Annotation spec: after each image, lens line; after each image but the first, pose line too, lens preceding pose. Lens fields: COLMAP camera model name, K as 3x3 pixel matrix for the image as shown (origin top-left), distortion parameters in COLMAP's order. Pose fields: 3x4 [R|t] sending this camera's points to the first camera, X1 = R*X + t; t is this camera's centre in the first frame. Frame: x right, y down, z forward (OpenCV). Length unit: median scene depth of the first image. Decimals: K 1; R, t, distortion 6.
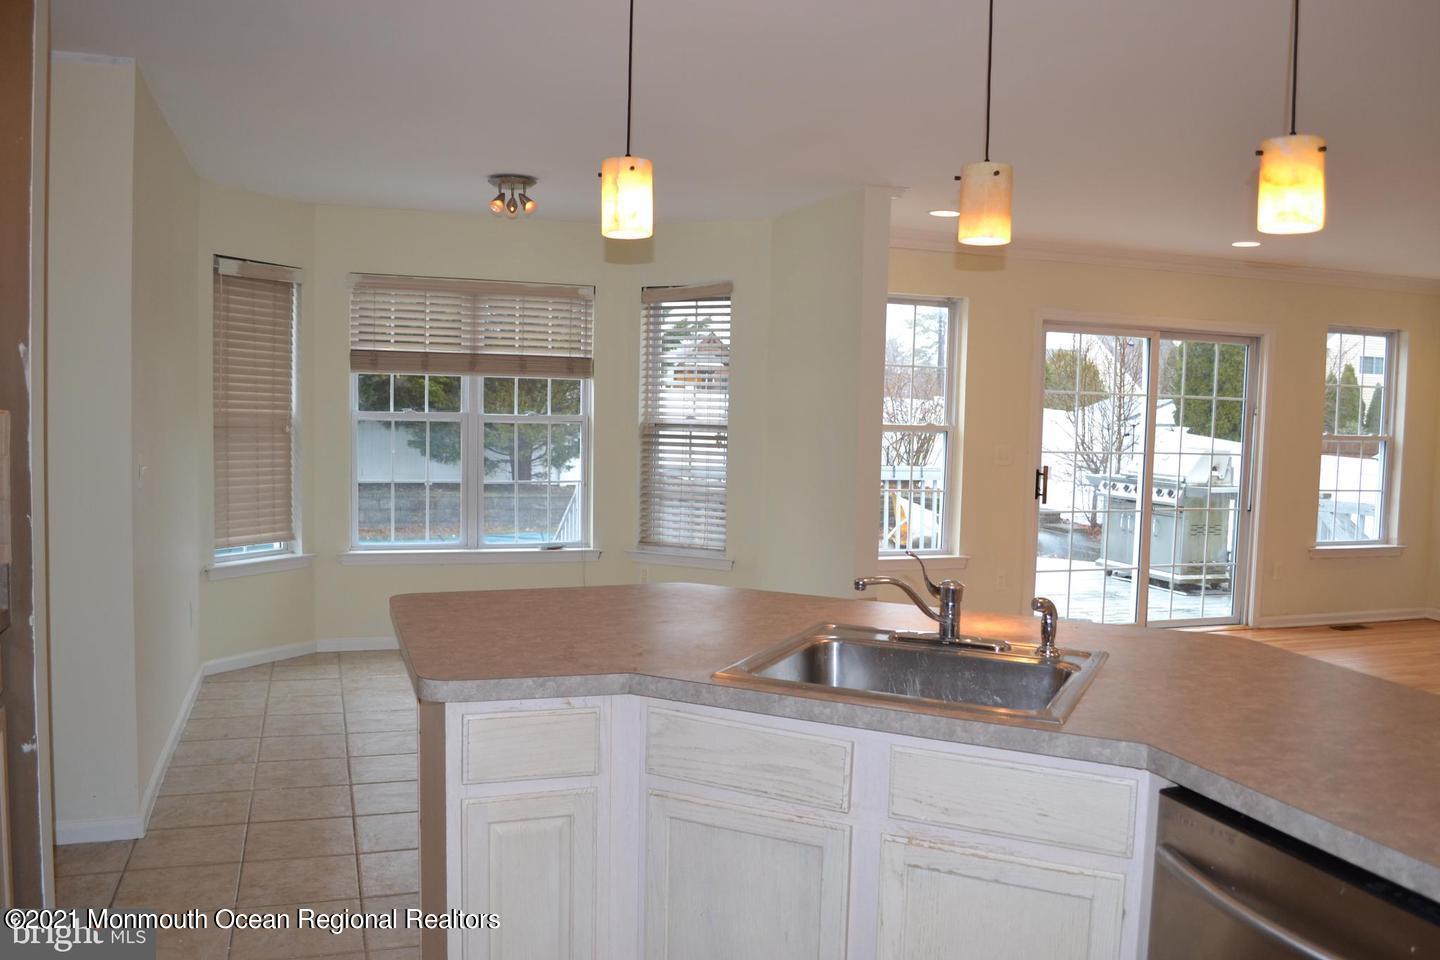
lens RADIAL K [[1177.7, 0, 725.9], [0, 1177.7, 486.1], [0, 0, 1]] dist [-0.079440, 0.010082]
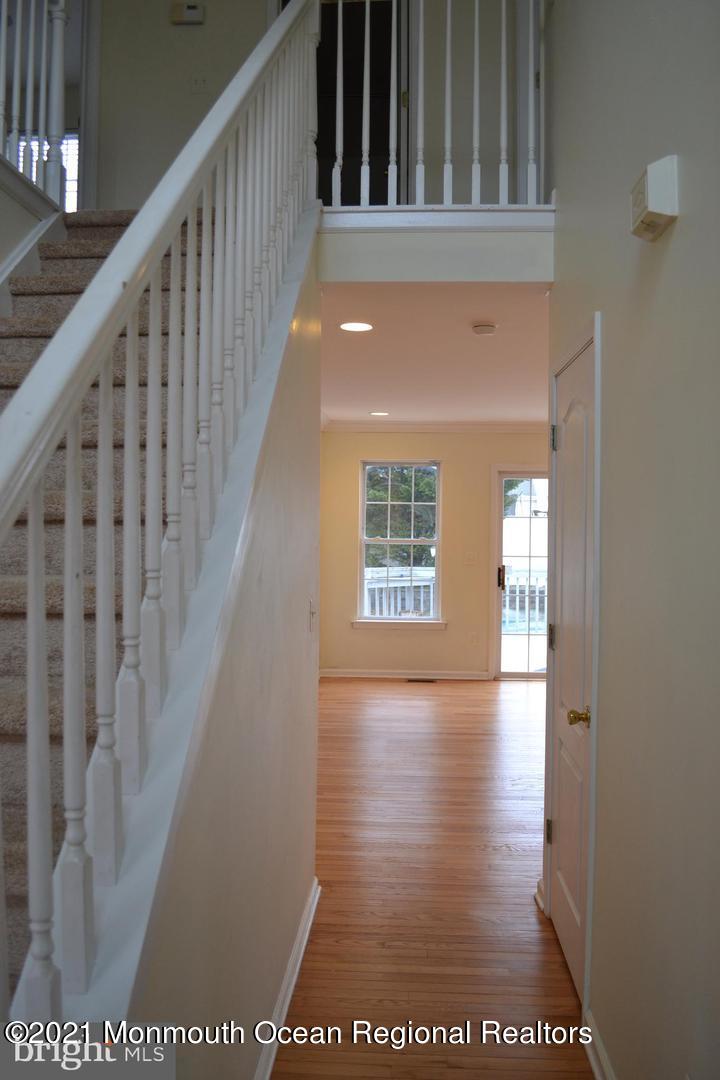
lens RADIAL K [[883.3, 0, 360.0], [0, 883.3, 540.0], [0, 0, 1]] dist [-0.079440, 0.010082]
pose [[0.921747, -0.007933, -0.387711, 0.568010], [-0.014001, 0.998458, -0.053714, 0.015037], [0.387539, 0.054939, 0.920215, -0.150229]]
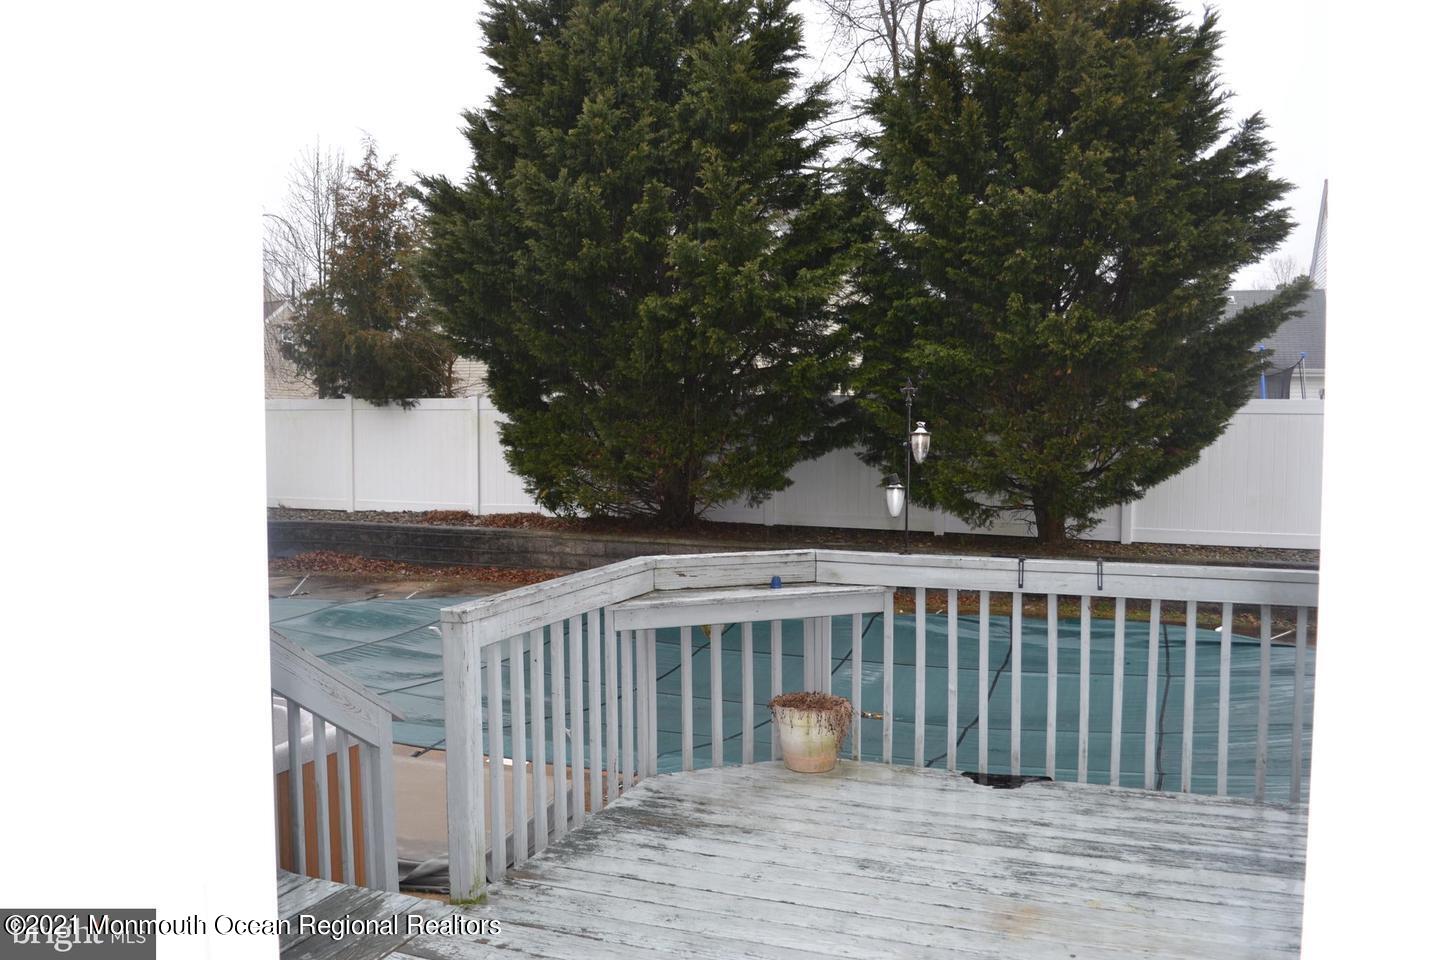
lens RADIAL K [[1177.7, 0, 725.9], [0, 1177.7, 486.1], [0, 0, 1]] dist [-0.079440, 0.010082]
pose [[0.761663, 0.015633, -0.647785, 0.400488], [-0.028699, 0.999542, -0.009622, -0.063333], [0.647338, 0.025920, 0.761762, 0.977816]]
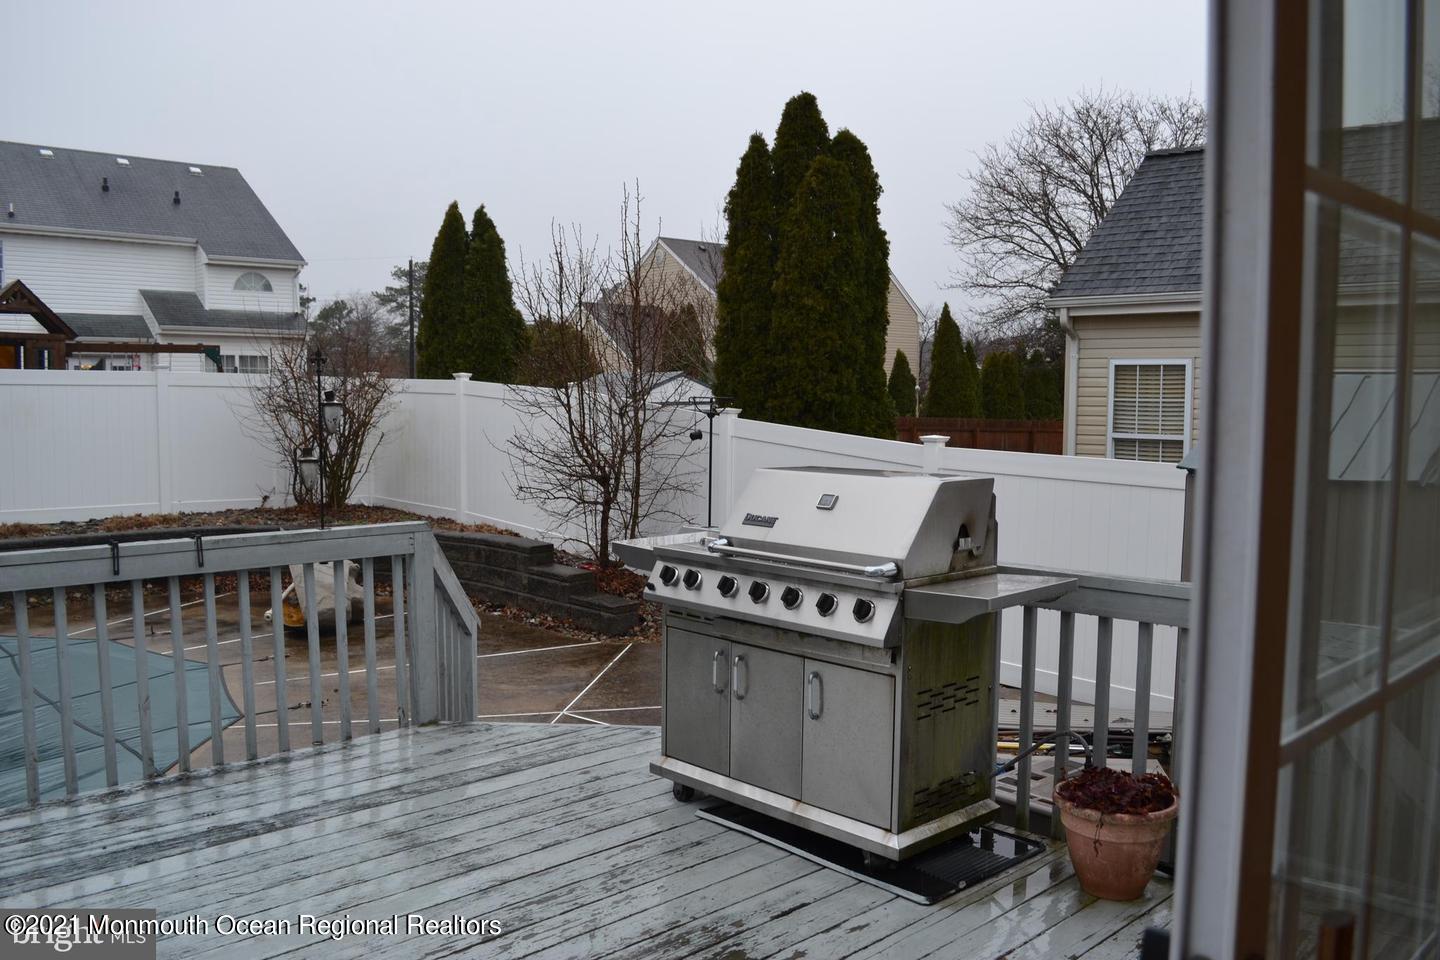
lens RADIAL K [[1177.7, 0, 725.9], [0, 1177.7, 486.1], [0, 0, 1]] dist [-0.079440, 0.010082]
pose [[0.909253, -0.051540, 0.413040, 0.287336], [0.045057, 0.998661, 0.025426, -0.060937], [-0.413797, -0.004508, 0.910358, 1.000044]]
